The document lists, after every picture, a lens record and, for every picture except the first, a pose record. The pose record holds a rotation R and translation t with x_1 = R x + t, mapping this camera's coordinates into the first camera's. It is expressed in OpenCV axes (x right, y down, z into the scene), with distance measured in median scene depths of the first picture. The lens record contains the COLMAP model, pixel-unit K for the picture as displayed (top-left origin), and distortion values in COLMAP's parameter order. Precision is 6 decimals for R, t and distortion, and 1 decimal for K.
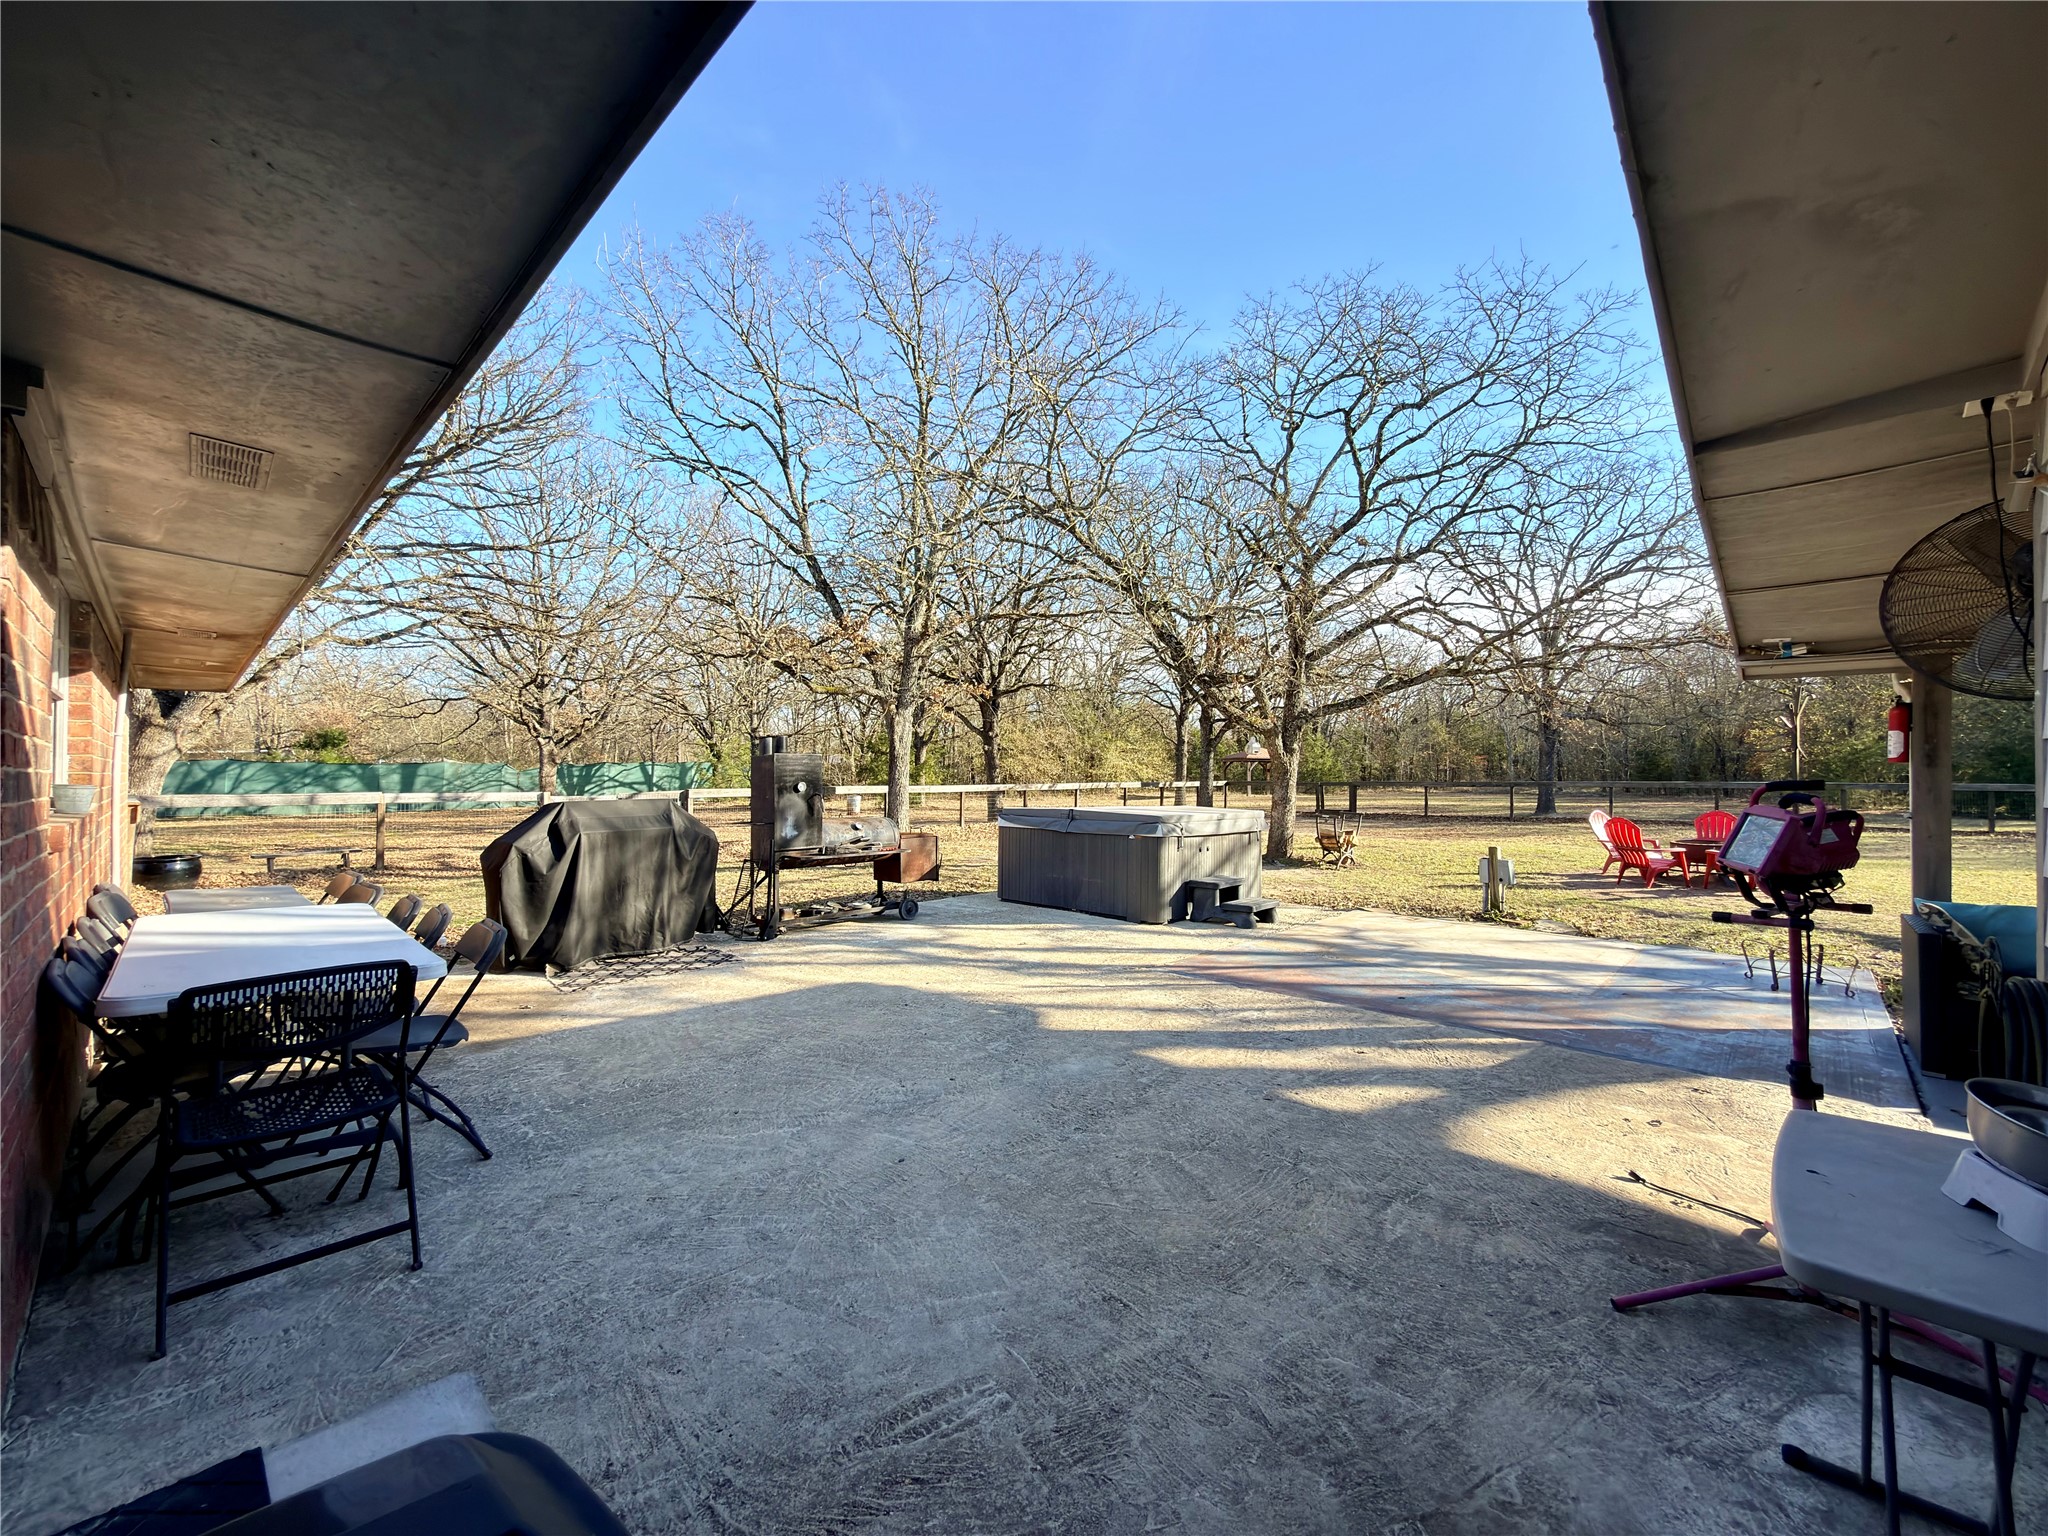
lens RADIAL K [[819.4, 0, 1022.0], [0, 819.4, 770.2], [0, 0, 1]] dist [0.002535, 0.000151]
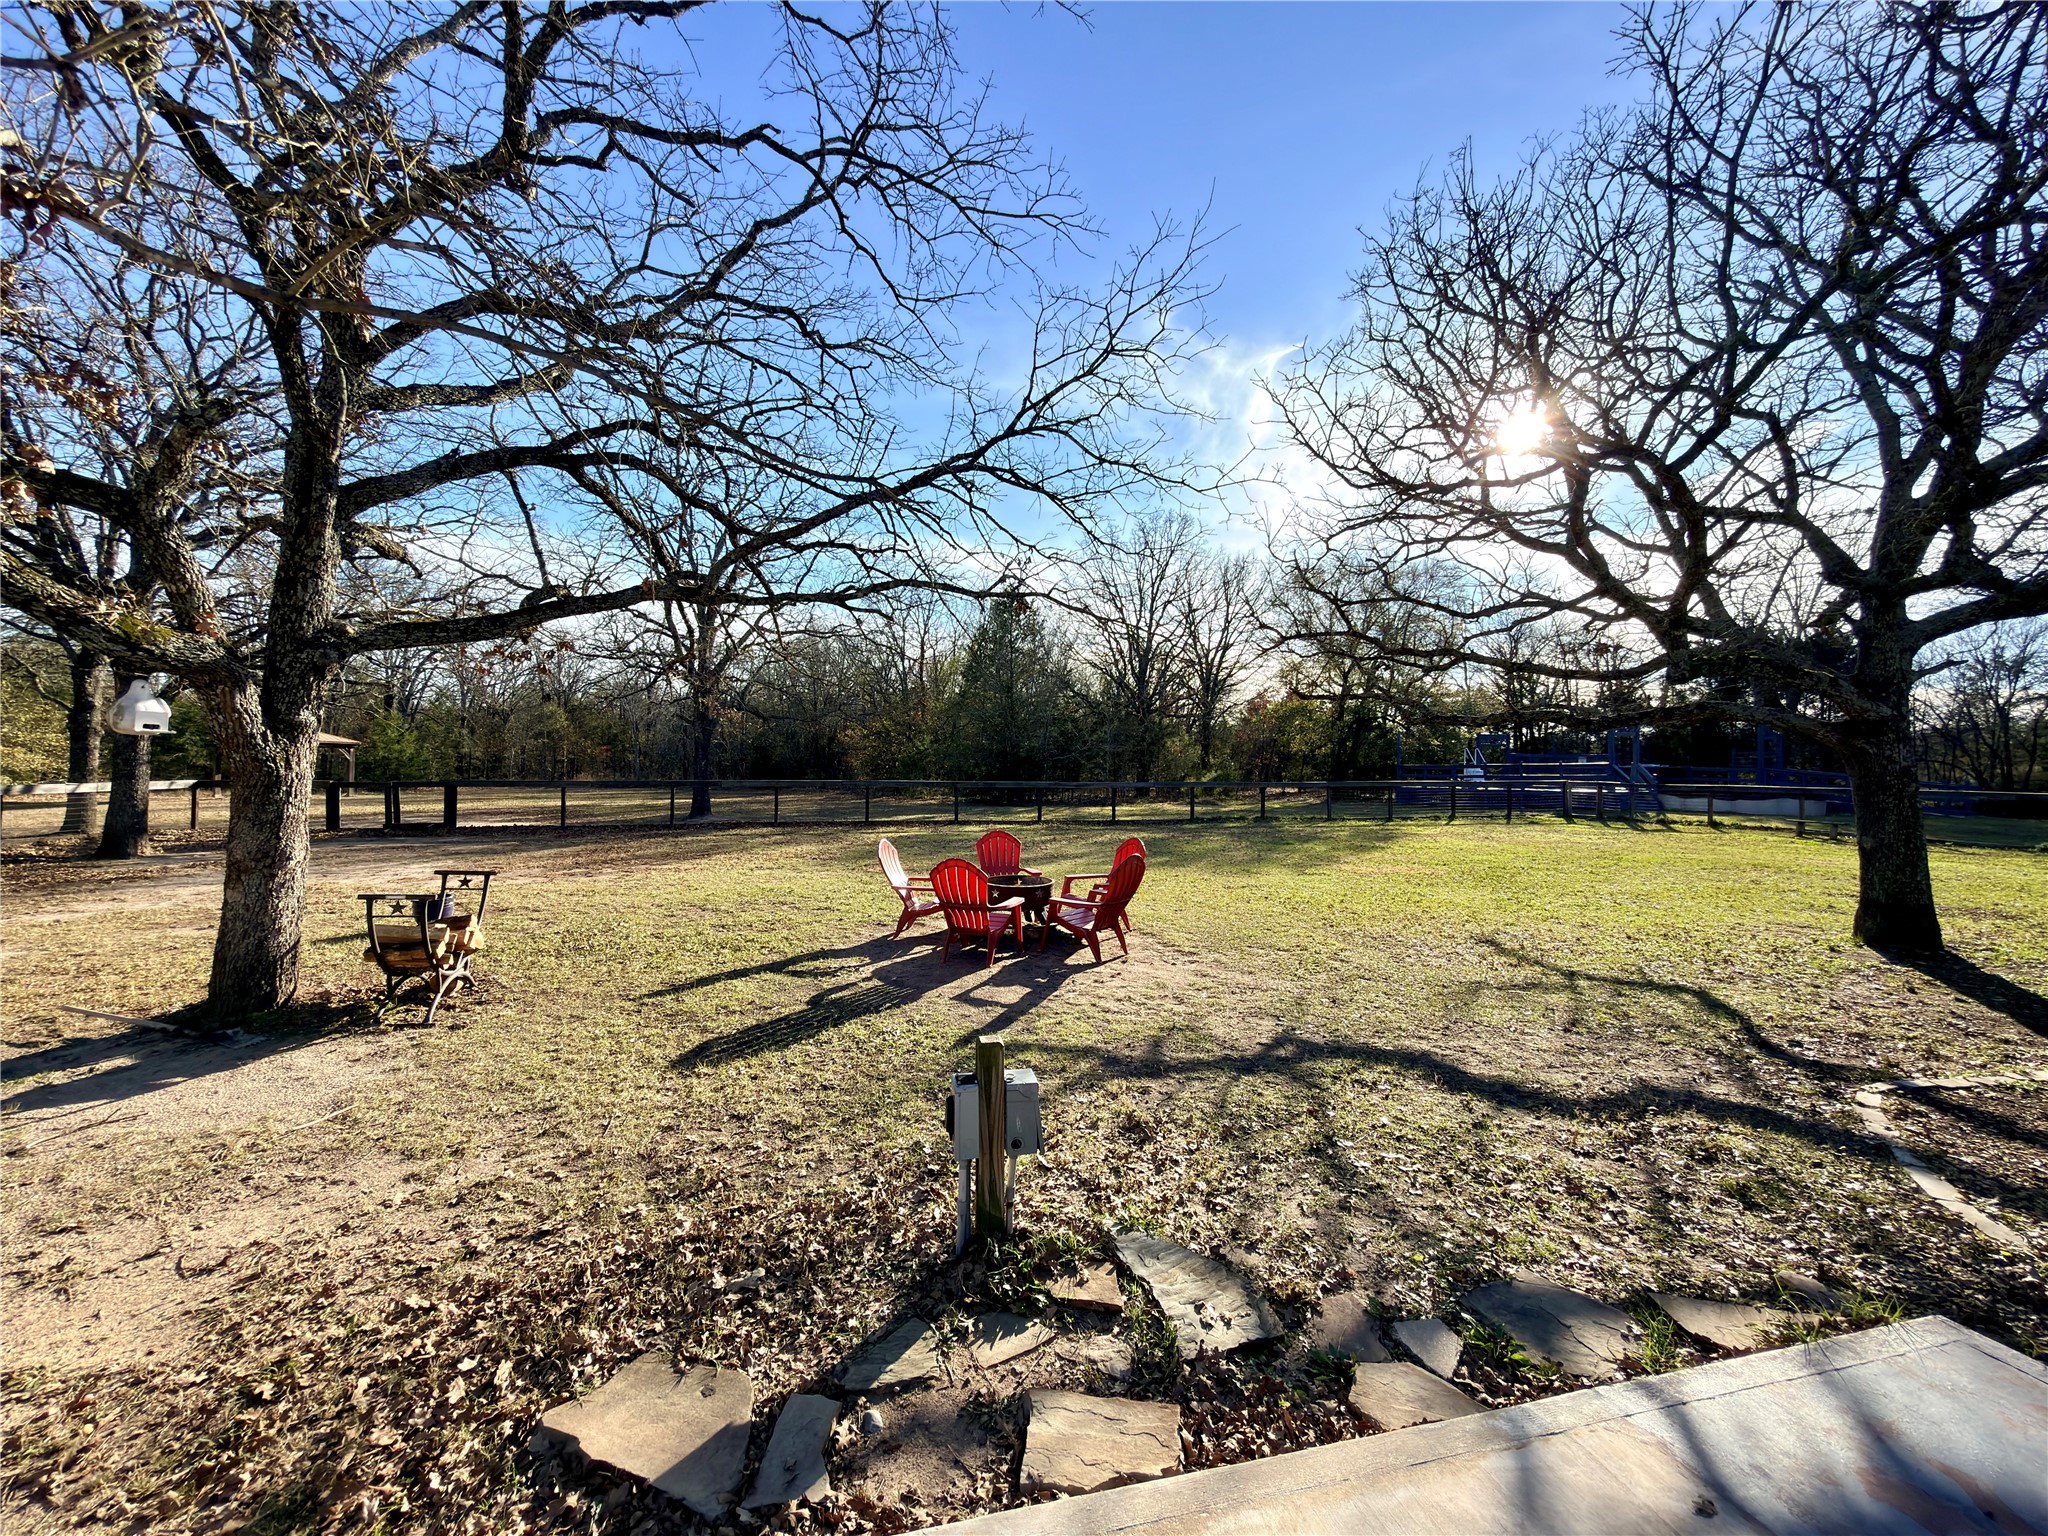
lens RADIAL K [[819.4, 0, 1021.7], [0, 819.4, 766.1], [0, 0, 1]] dist [0.002535, 0.000151]
pose [[0.540518, 0.005686, 0.841313, 0.186399], [-0.014296, 0.999895, 0.002427, -0.011323], [-0.841211, -0.013339, 0.540543, 0.496654]]
